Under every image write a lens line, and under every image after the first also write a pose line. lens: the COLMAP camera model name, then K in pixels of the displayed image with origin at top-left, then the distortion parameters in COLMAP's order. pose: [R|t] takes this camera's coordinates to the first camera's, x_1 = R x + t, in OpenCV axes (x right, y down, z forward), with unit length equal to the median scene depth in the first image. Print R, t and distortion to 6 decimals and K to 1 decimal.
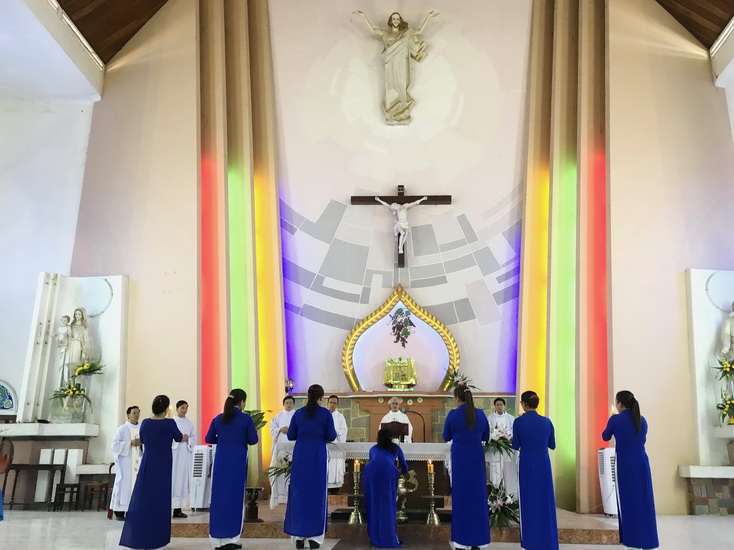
lens RADIAL K [[621.9, 0, 363.8], [0, 621.9, 277.3], [0, 0, 1]] dist [0.080286, -0.114512]
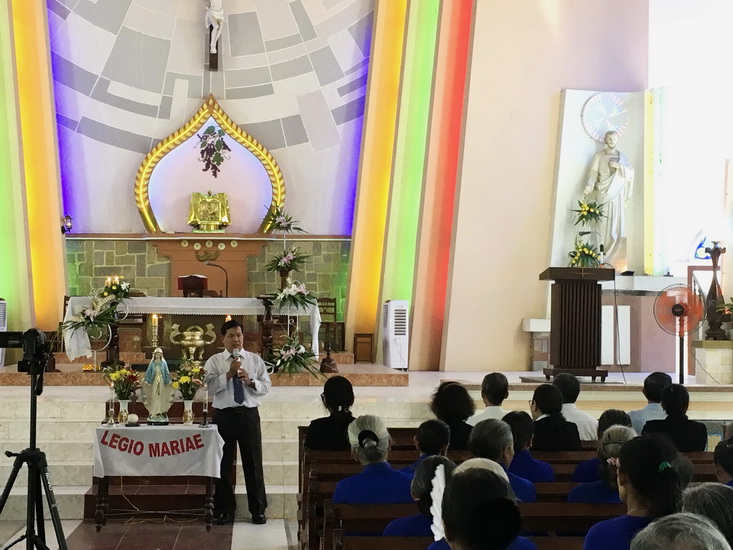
lens RADIAL K [[1399.0, 0, 370.1], [0, 1399.0, 269.6], [0, 0, 1]] dist [0.042722, 0.000000]
pose [[0.989789, 0.003998, 0.142486, 0.007050], [-0.037892, 0.971020, 0.235975, -0.193676], [-0.137413, -0.238965, 0.961256, -0.726983]]
